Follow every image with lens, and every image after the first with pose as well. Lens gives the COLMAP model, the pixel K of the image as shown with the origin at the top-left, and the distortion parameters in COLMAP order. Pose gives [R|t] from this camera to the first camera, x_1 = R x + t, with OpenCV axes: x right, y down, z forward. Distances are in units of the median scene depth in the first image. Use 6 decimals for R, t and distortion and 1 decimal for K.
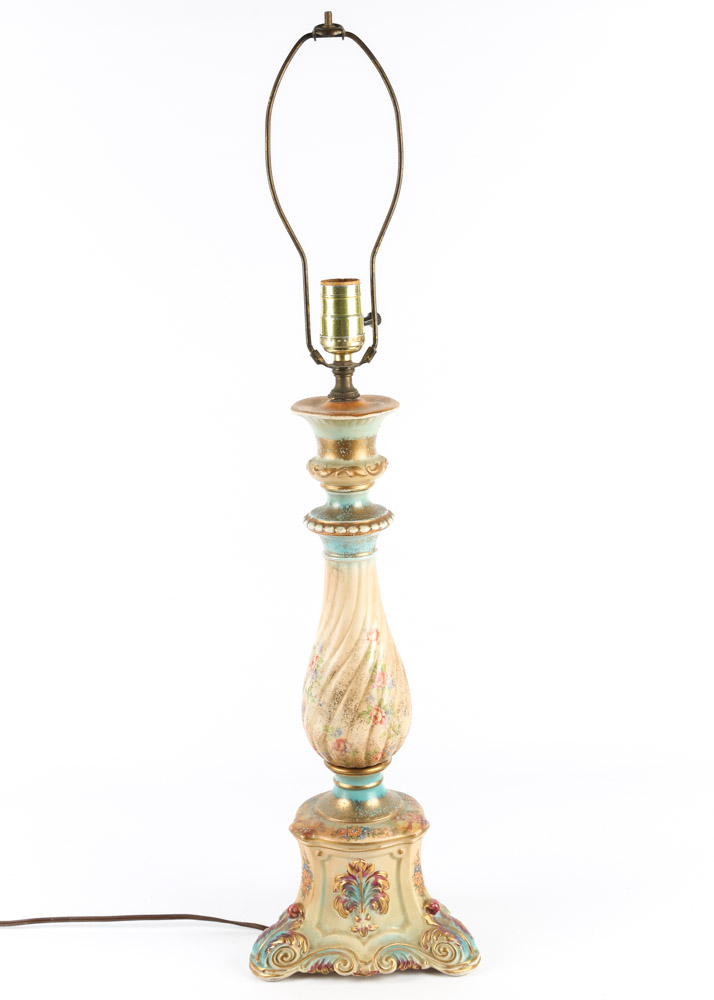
lens RADIAL K [[1599.2, 0, 340.2], [0, 1599.2, 502.0], [0, 0, 1]] dist [-0.023404, -0.026949]
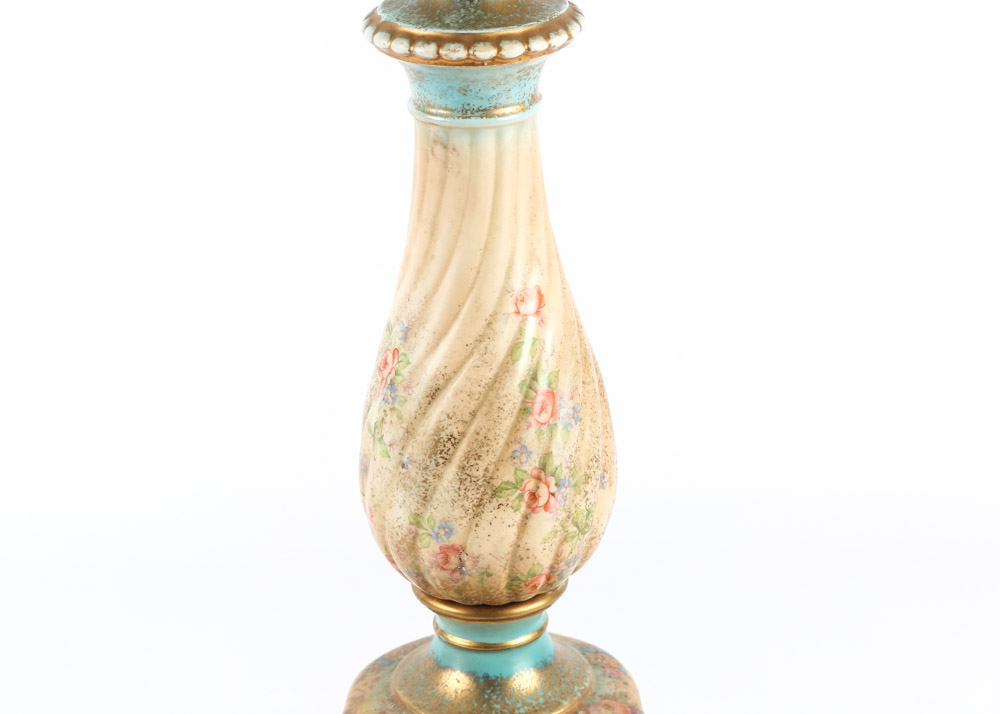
lens RADIAL K [[2585.5, 0, 500.0], [0, 2585.5, 357.0], [0, 0, 1]] dist [-0.133813, -0.280841]
pose [[0.999767, 0.005400, 0.020921, -0.001262], [-0.008541, 0.988179, 0.153064, -0.006196], [-0.019847, -0.153207, 0.987995, 0.329316]]
